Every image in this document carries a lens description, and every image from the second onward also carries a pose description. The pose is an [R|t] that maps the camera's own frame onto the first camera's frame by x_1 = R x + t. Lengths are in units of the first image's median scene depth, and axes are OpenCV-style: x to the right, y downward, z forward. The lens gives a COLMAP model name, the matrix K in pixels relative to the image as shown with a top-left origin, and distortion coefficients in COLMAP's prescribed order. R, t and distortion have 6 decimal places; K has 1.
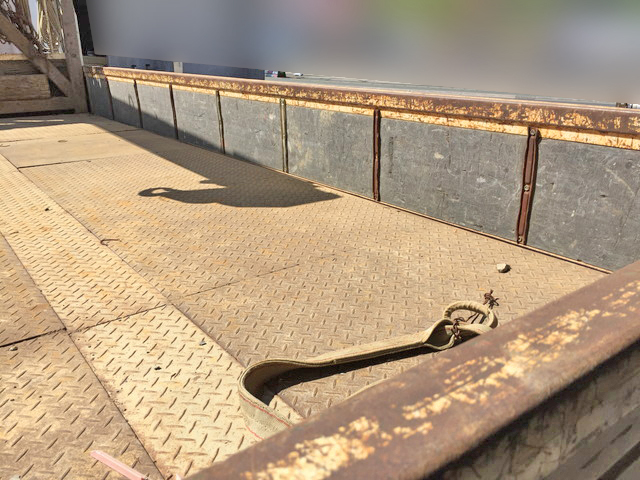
lens RADIAL K [[546.0, 0, 319.0], [0, 546.0, 238.9], [0, 0, 1]] dist [0.070308, -0.105452]
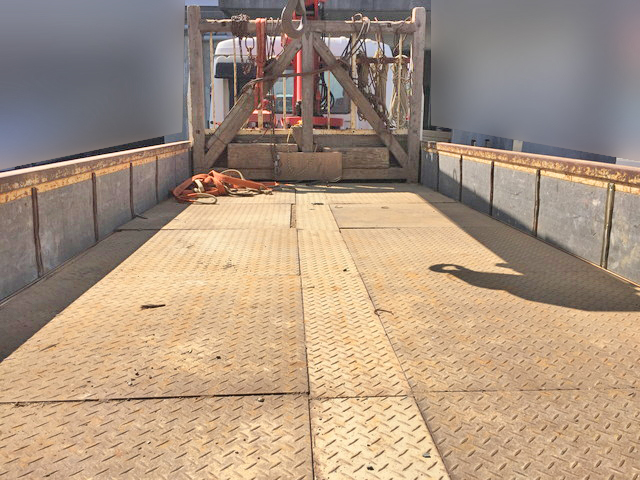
lens RADIAL K [[546.0, 0, 319.0], [0, 546.0, 238.9], [0, 0, 1]] dist [0.070308, -0.105452]
pose [[0.829619, 0.122253, -0.544781, 0.034869], [-0.190011, 0.979312, -0.069593, -0.022818], [0.525003, 0.161250, 0.835686, 0.049769]]
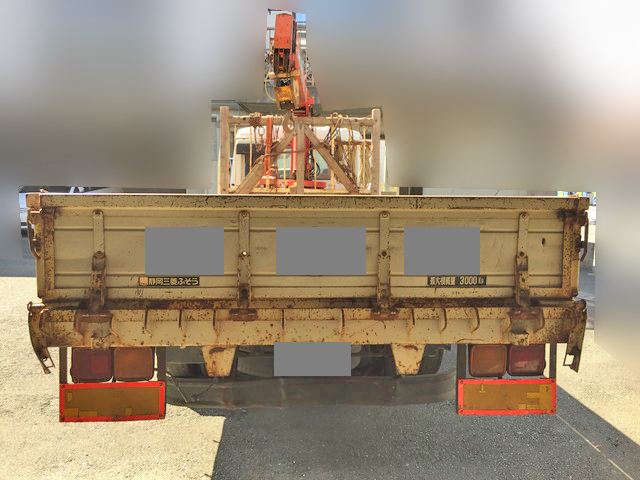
lens RADIAL K [[546.0, 0, 319.0], [0, 546.0, 238.9], [0, 0, 1]] dist [0.070308, -0.105452]
pose [[0.828218, 0.053627, -0.557834, 0.595976], [-0.197304, 0.959581, -0.200688, 0.283827], [0.524524, 0.276277, 0.805323, -0.595170]]
